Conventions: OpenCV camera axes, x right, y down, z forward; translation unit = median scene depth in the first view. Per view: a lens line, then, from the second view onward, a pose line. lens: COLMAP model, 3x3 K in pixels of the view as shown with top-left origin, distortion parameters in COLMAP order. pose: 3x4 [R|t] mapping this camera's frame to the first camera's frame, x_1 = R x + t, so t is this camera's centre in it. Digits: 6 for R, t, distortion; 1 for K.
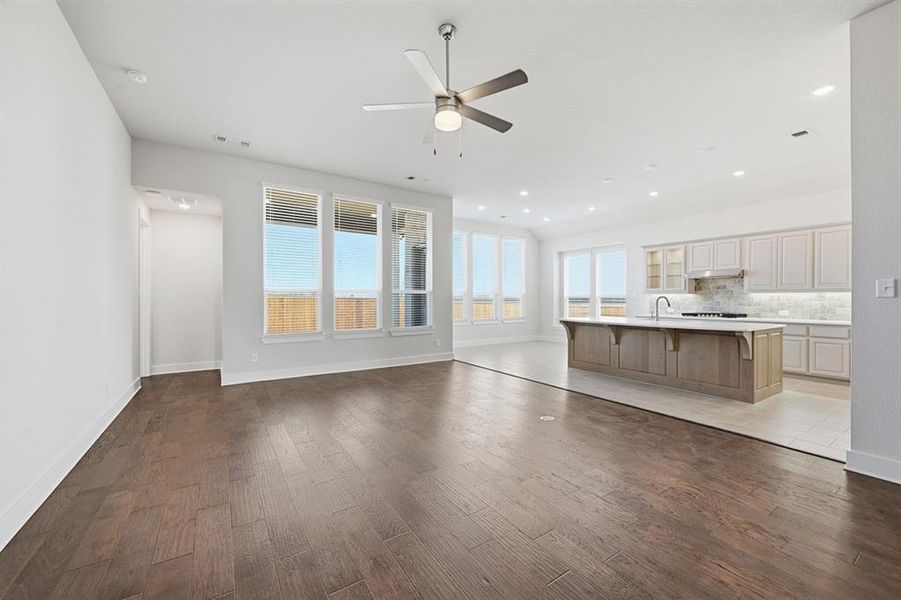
lens RADIAL K [[357.7, 0, 451.9], [0, 357.7, 301.2], [0, 0, 1]] dist [-0.000057, 0.000007]
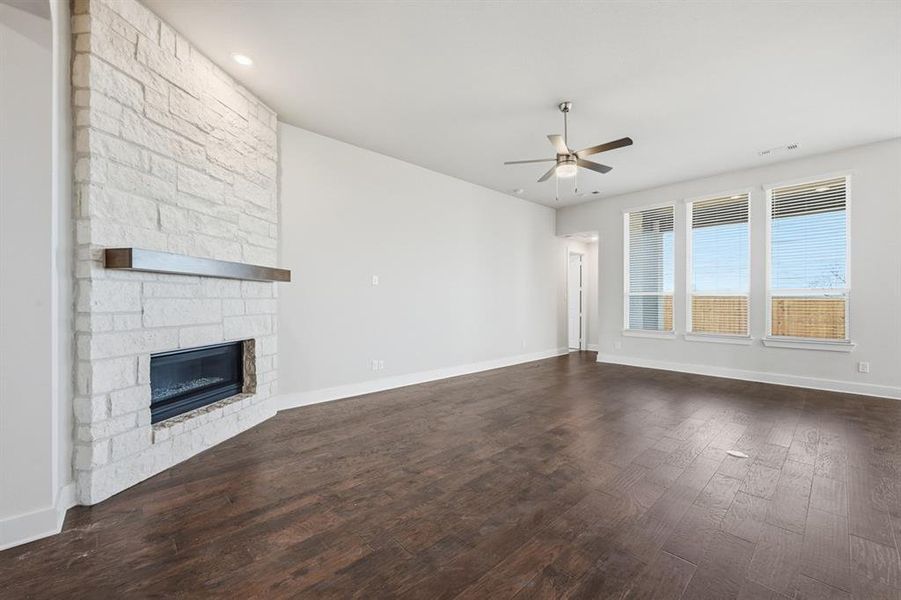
lens RADIAL K [[357.7, 0, 451.9], [0, 357.7, 301.2], [0, 0, 1]] dist [-0.000057, 0.000007]
pose [[0.163088, 0.001354, -0.986611, 0.497872], [-0.010294, 0.999947, -0.000329, 0.001659], [0.986558, 0.010210, 0.163094, 0.140271]]
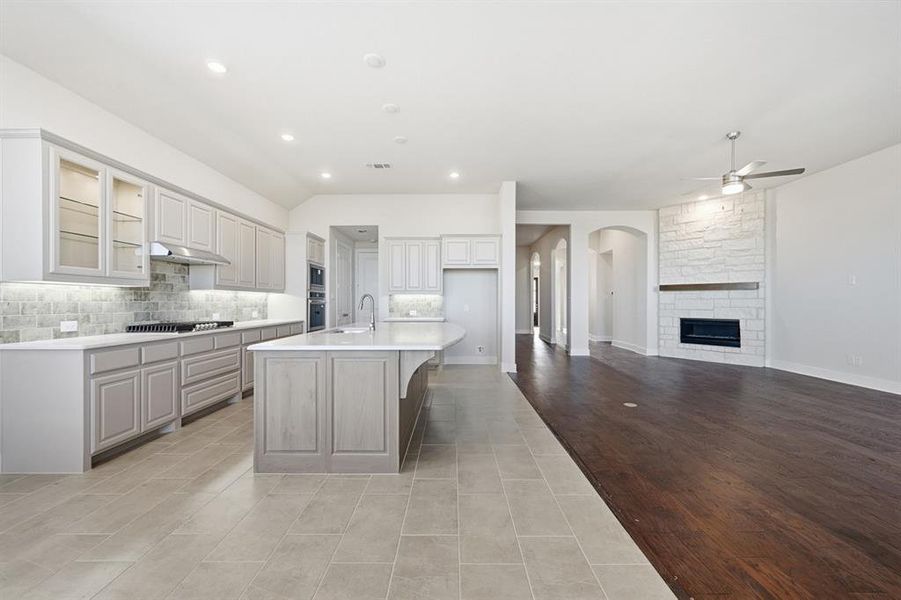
lens RADIAL K [[357.7, 0, 451.9], [0, 357.7, 301.2], [0, 0, 1]] dist [-0.000057, 0.000007]
pose [[-0.835984, 0.000872, 0.548754, 0.059414], [0.004637, 0.999974, 0.005474, -0.002233], [-0.548735, 0.007121, -0.835966, 1.219370]]
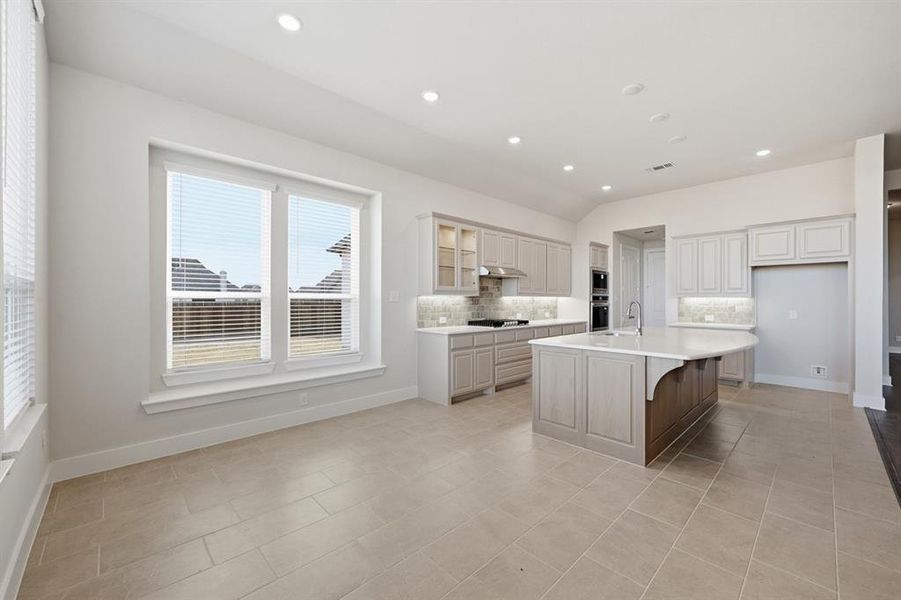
lens RADIAL K [[357.7, 0, 451.9], [0, 357.7, 301.2], [0, 0, 1]] dist [-0.000057, 0.000007]
pose [[-0.189898, -0.005374, 0.981789, -0.047830], [0.006166, 0.999959, 0.006666, -0.015834], [-0.981784, 0.007319, -0.189858, 1.233962]]
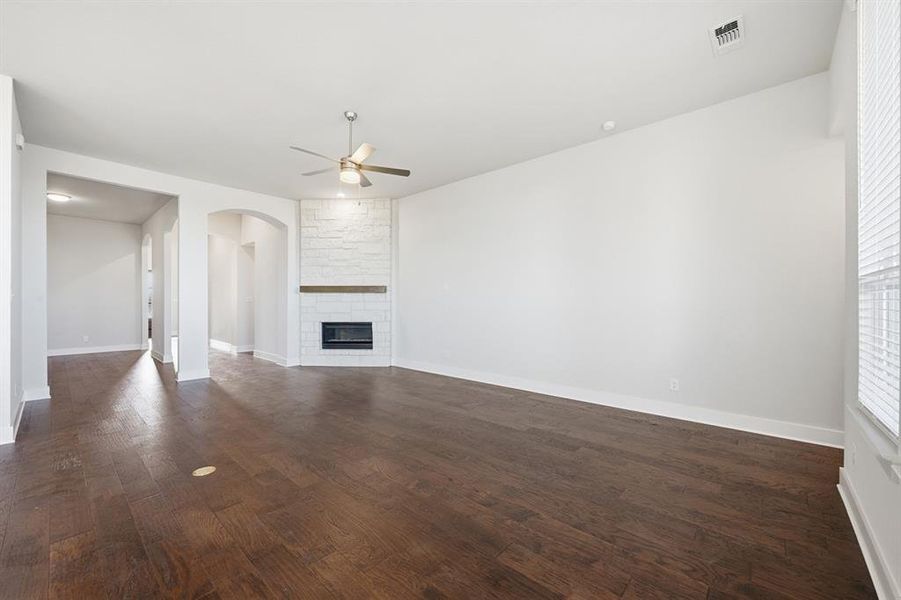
lens RADIAL K [[357.7, 0, 451.9], [0, 357.7, 301.2], [0, 0, 1]] dist [-0.000057, 0.000007]
pose [[-0.965393, -0.000230, -0.260798, -0.018172], [-0.001645, 0.999985, 0.005209, -0.006693], [0.260793, 0.005458, -0.965379, 0.985236]]
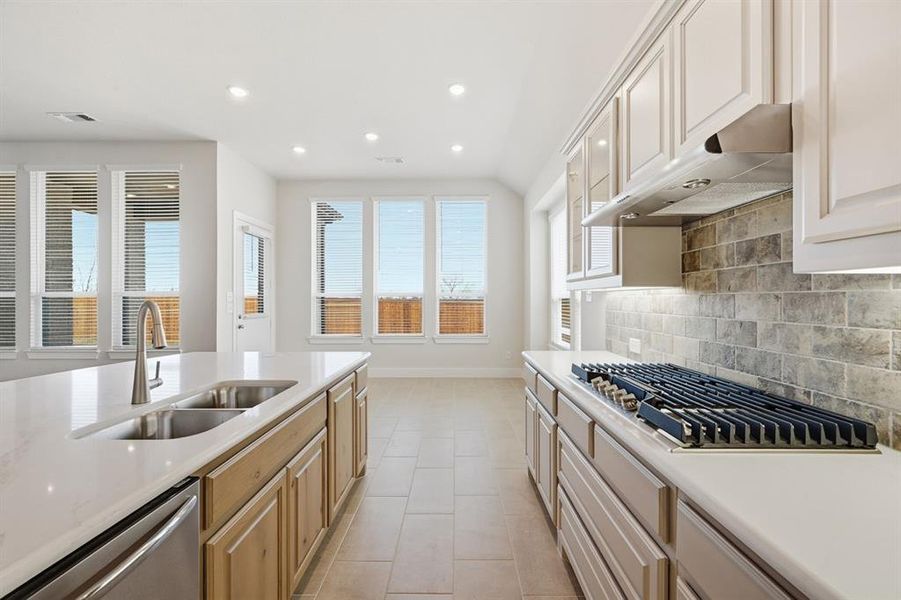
lens RADIAL K [[357.7, 0, 451.9], [0, 357.7, 301.2], [0, 0, 1]] dist [-0.000057, 0.000007]
pose [[0.836517, -0.003215, -0.547932, 0.720513], [0.000911, 0.999990, -0.004477, -0.010384], [0.547941, 0.003246, 0.836511, 0.751609]]
